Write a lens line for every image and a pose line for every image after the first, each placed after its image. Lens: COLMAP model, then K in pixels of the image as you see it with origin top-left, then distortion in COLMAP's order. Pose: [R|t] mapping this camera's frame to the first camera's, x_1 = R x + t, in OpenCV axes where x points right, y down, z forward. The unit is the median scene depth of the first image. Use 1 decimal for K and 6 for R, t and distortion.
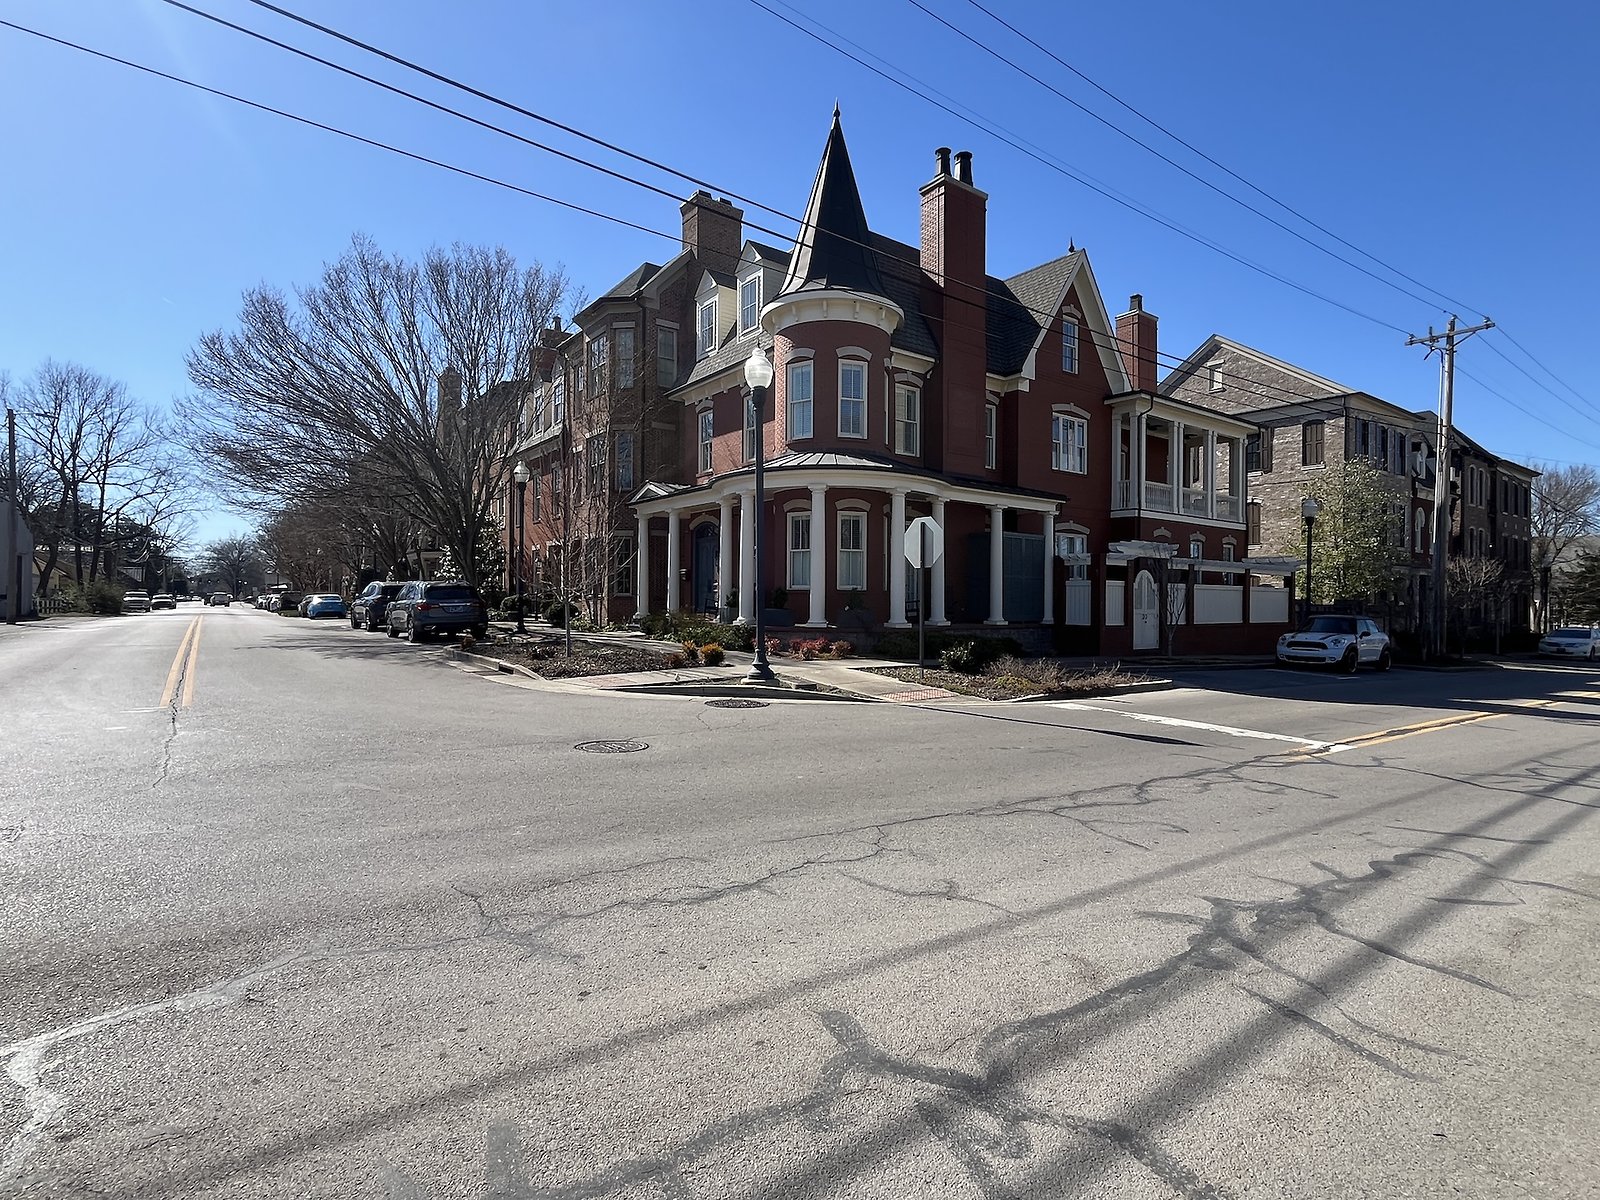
lens RADIAL K [[811.5, 0, 798.1], [0, 811.5, 601.2], [0, 0, 1]] dist [-0.001201, 0.000465]
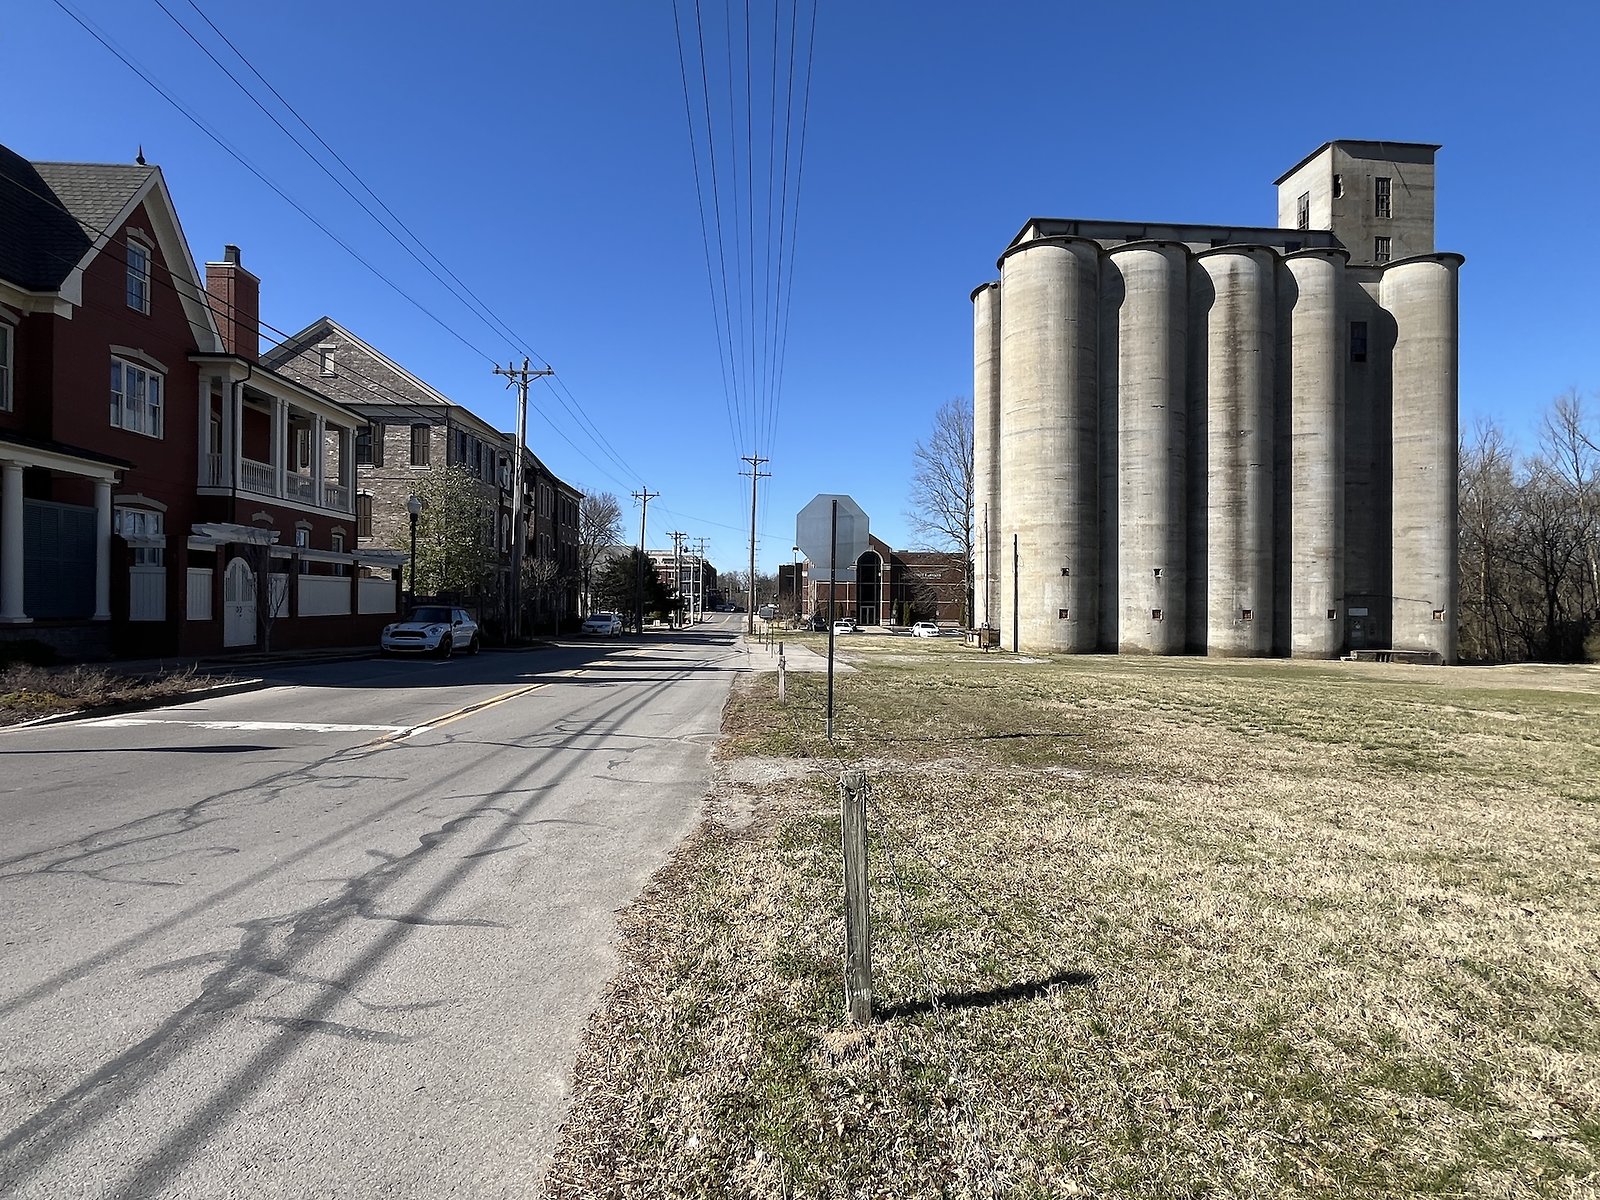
lens RADIAL K [[811.5, 0, 796.4], [0, 811.5, 598.7], [0, 0, 1]] dist [-0.001201, 0.000465]
pose [[0.546247, -0.001280, 0.837623, 0.016792], [-0.005248, 0.999974, 0.004950, -0.000664], [-0.837608, -0.007100, 0.546226, -0.001270]]
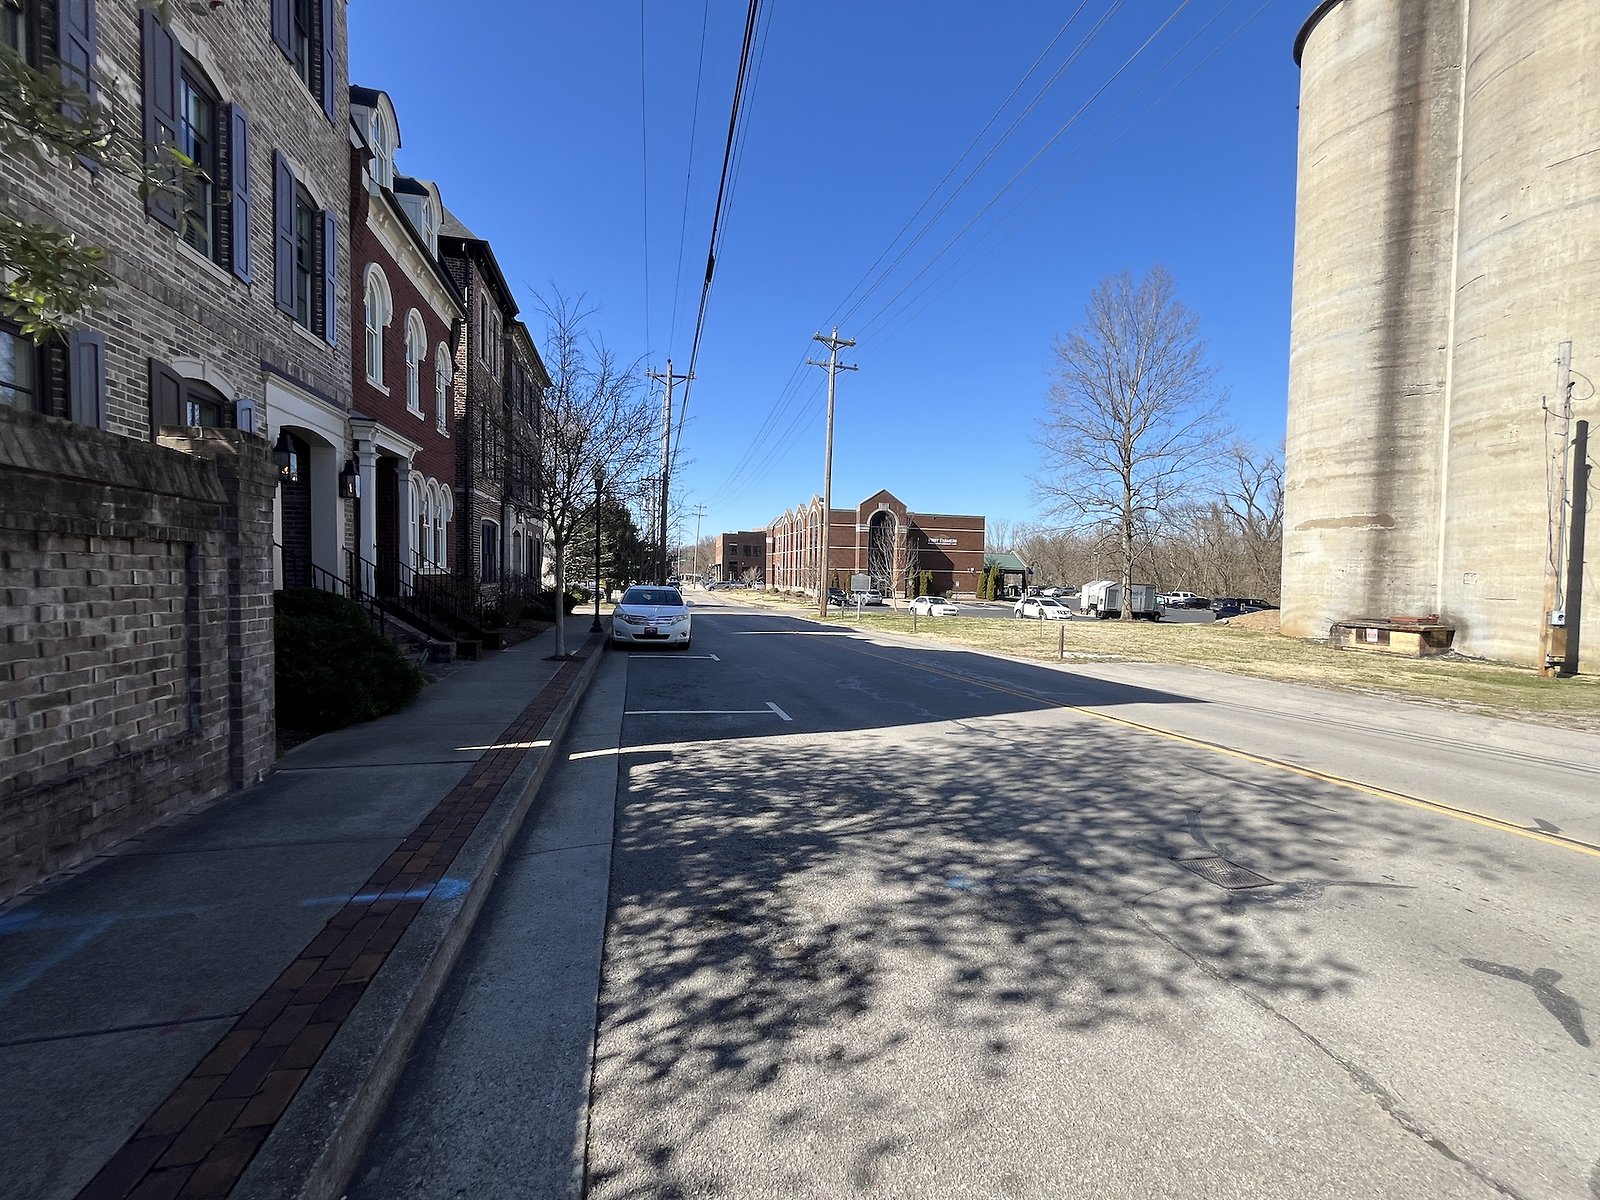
lens RADIAL K [[646.0, 0, 797.5], [0, 646.0, 603.4], [0, 0, 1]] dist [-0.006094, 0.000501]
pose [[0.389272, -0.043670, 0.920087, 1.080366], [-0.015956, 0.998406, 0.054138, 0.036017], [-0.920985, -0.035756, 0.387955, 1.347270]]
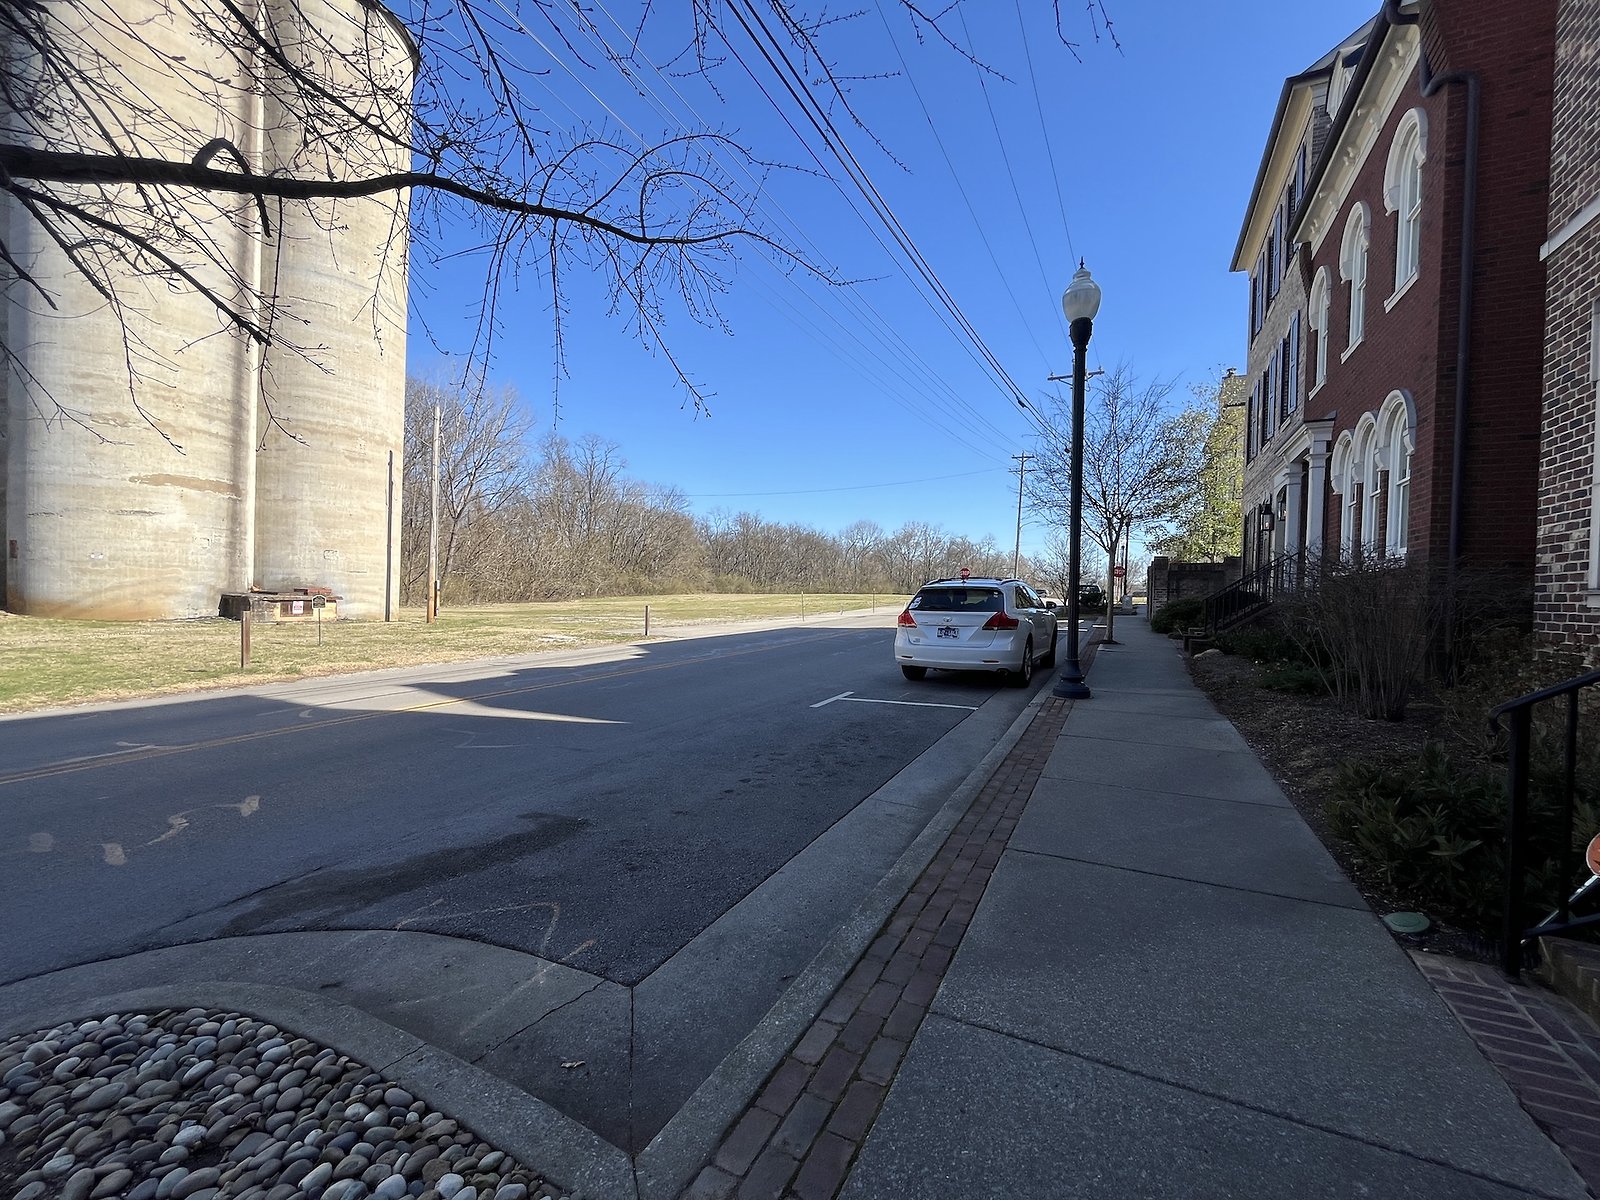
lens RADIAL K [[646.0, 0, 785.5], [0, 646.0, 601.0], [0, 0, 1]] dist [-0.006094, 0.000501]
pose [[-0.905208, -0.033660, -0.423634, 2.095008], [-0.041389, 0.999102, 0.009055, 0.073927], [0.422948, 0.025731, -0.905788, 2.201173]]
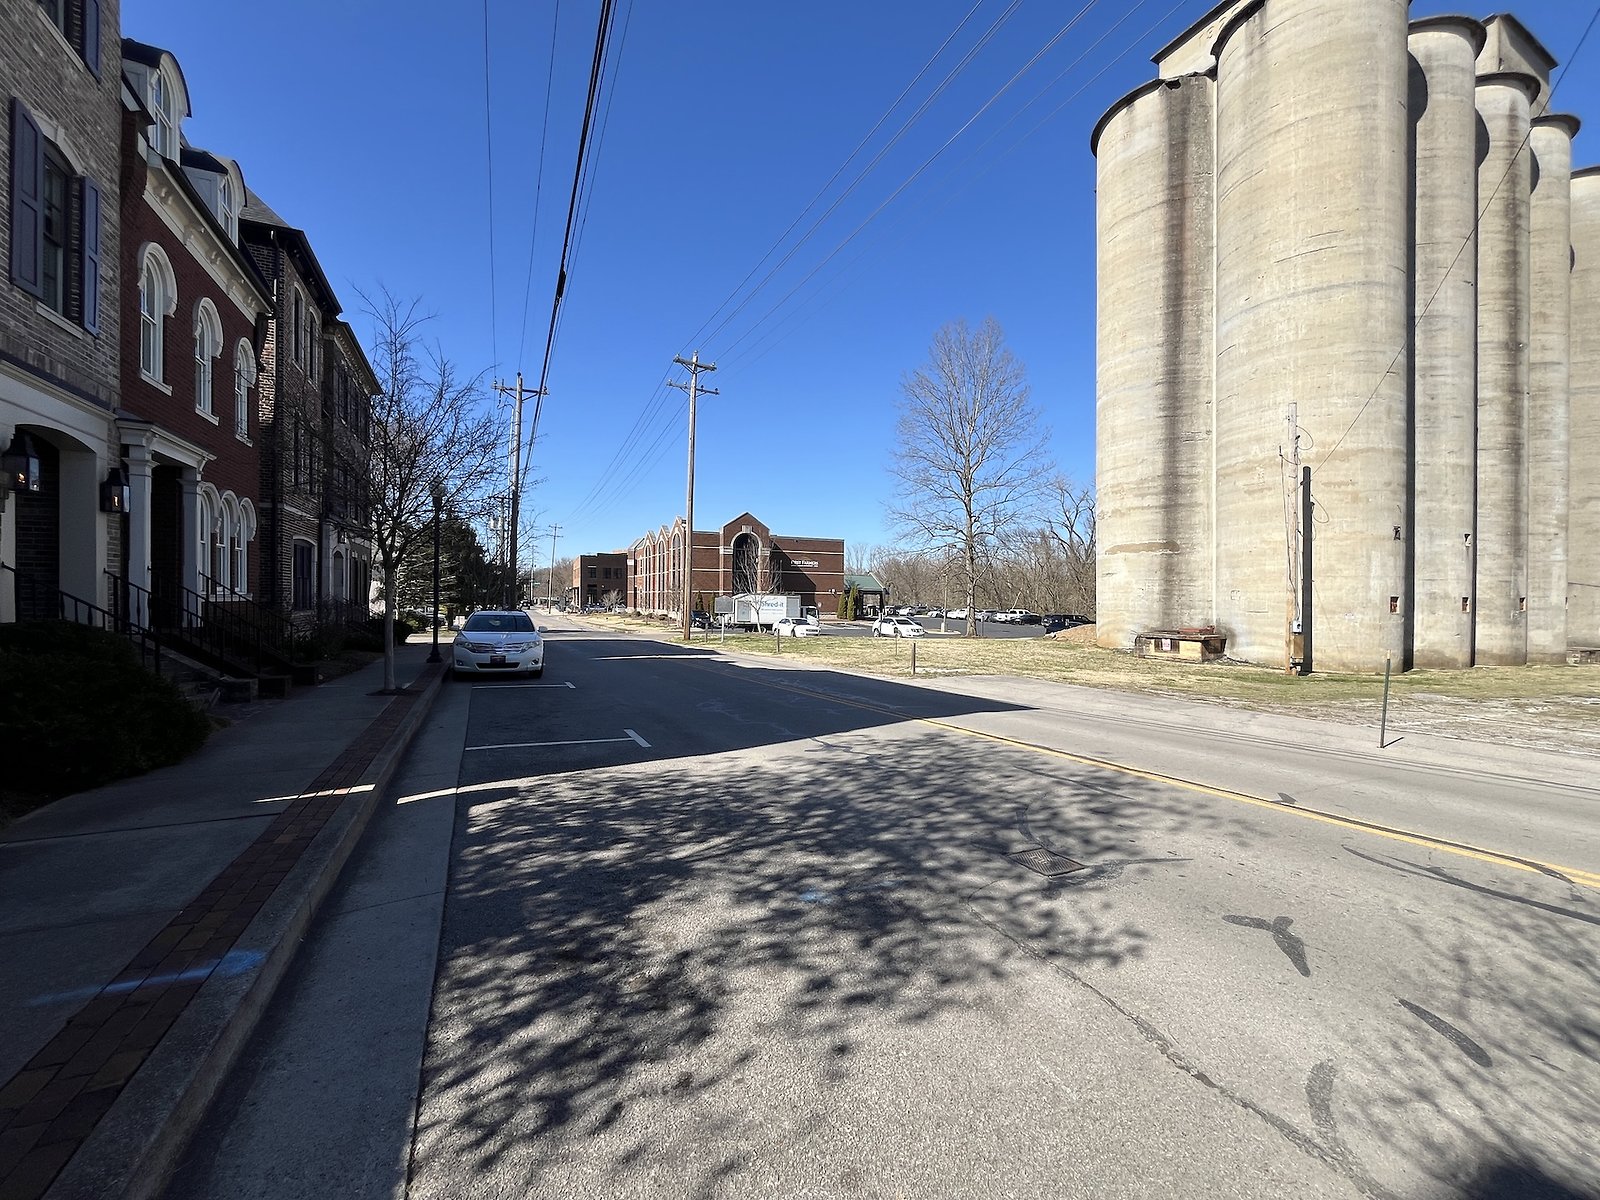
lens RADIAL K [[646.0, 0, 798.2], [0, 646.0, 604.0], [0, 0, 1]] dist [-0.006094, 0.000501]
pose [[0.189997, -0.016629, 0.981644, 1.079050], [-0.007851, 0.999799, 0.018456, 0.035767], [-0.981753, -0.011213, 0.189828, 1.342791]]
